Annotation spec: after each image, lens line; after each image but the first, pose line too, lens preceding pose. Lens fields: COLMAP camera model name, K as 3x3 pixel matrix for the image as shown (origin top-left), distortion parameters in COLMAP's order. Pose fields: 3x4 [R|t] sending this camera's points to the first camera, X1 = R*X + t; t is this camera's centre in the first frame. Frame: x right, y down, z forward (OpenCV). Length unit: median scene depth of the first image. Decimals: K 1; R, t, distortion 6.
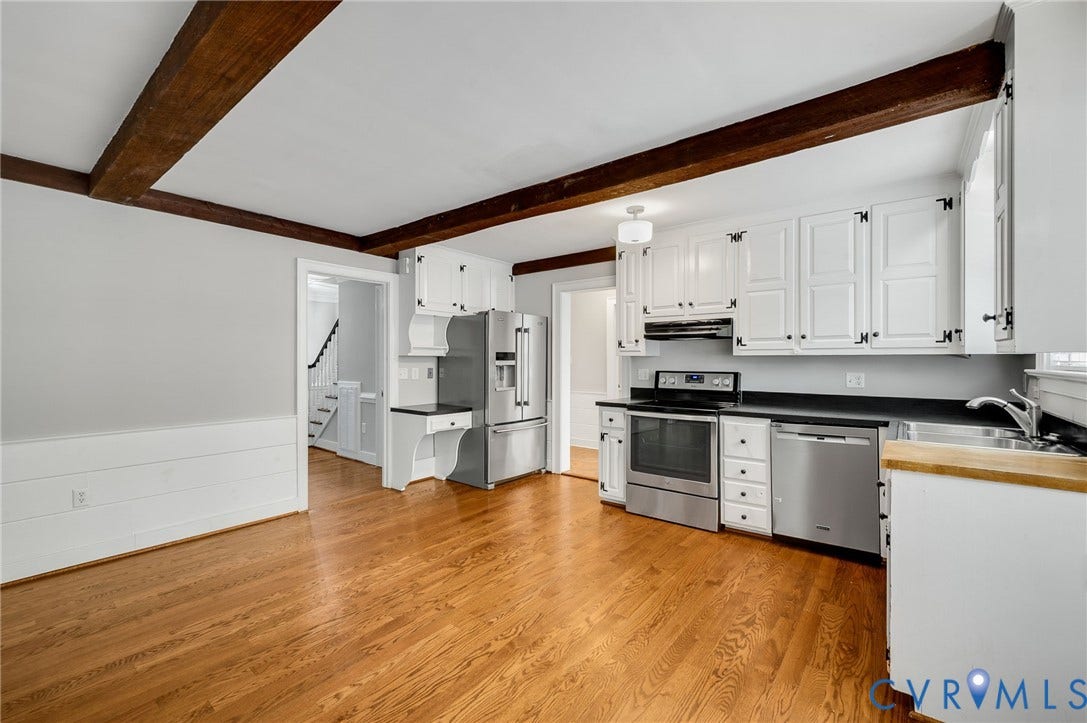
lens RADIAL K [[451.7, 0, 595.3], [0, 451.7, 361.1], [0, 0, 1]] dist [-0.001050, 0.001144]
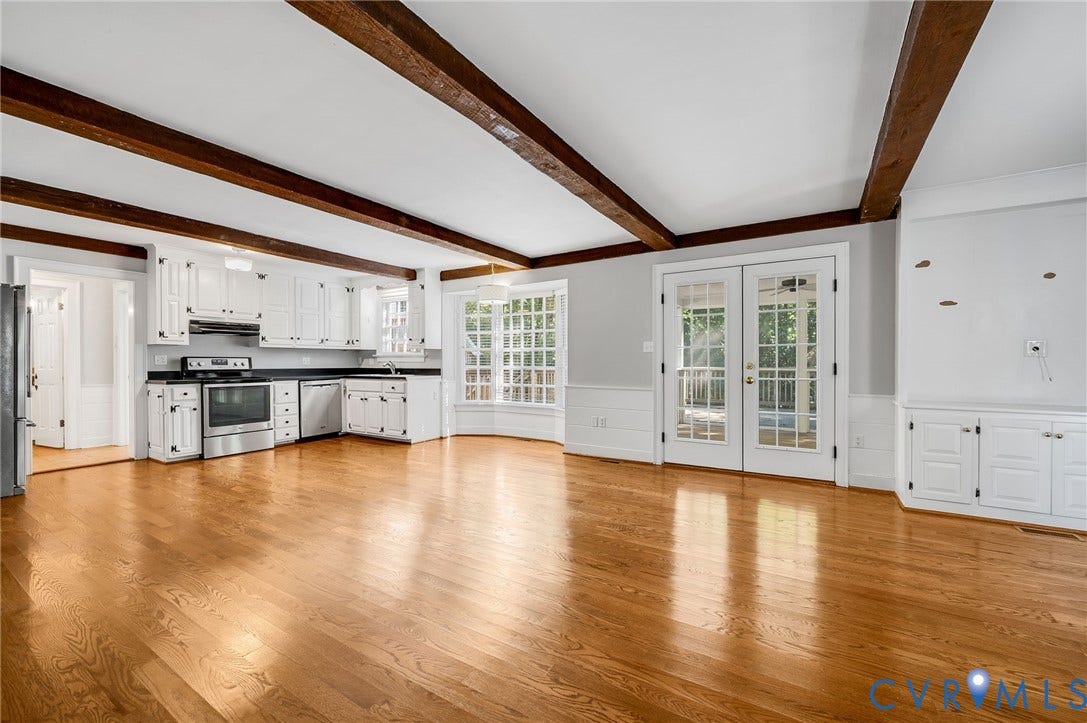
lens RADIAL K [[435.3, 0, 545.8], [0, 435.3, 366.2], [0, 0, 1]] dist [-0.007454, -0.000789]
pose [[-0.101934, -0.011199, 0.994728, -1.634208], [0.004672, 0.999920, 0.011737, 0.052504], [-0.994780, 0.005844, -0.101873, 0.131897]]
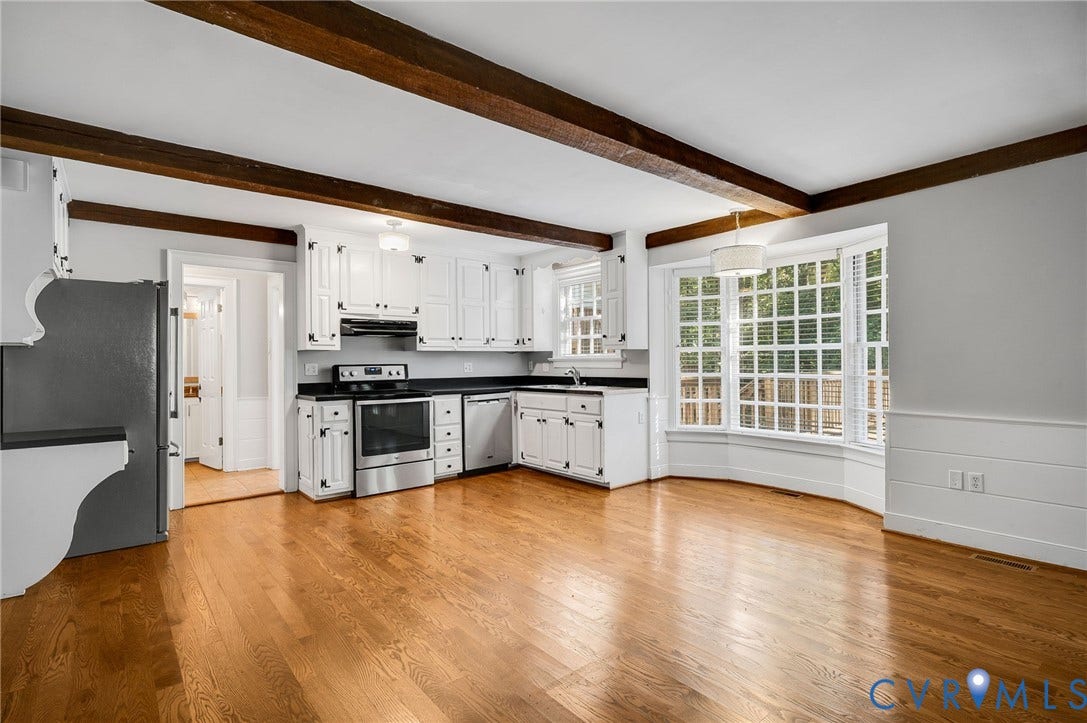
lens RADIAL K [[529.4, 0, 535.1], [0, 529.4, 359.9], [0, 0, 1]] dist [-0.001648, 0.001168]
pose [[0.243383, -0.000781, 0.969930, -1.256360], [0.013772, 0.999902, -0.002651, 0.026527], [-0.969832, 0.014003, 0.243370, 0.360265]]
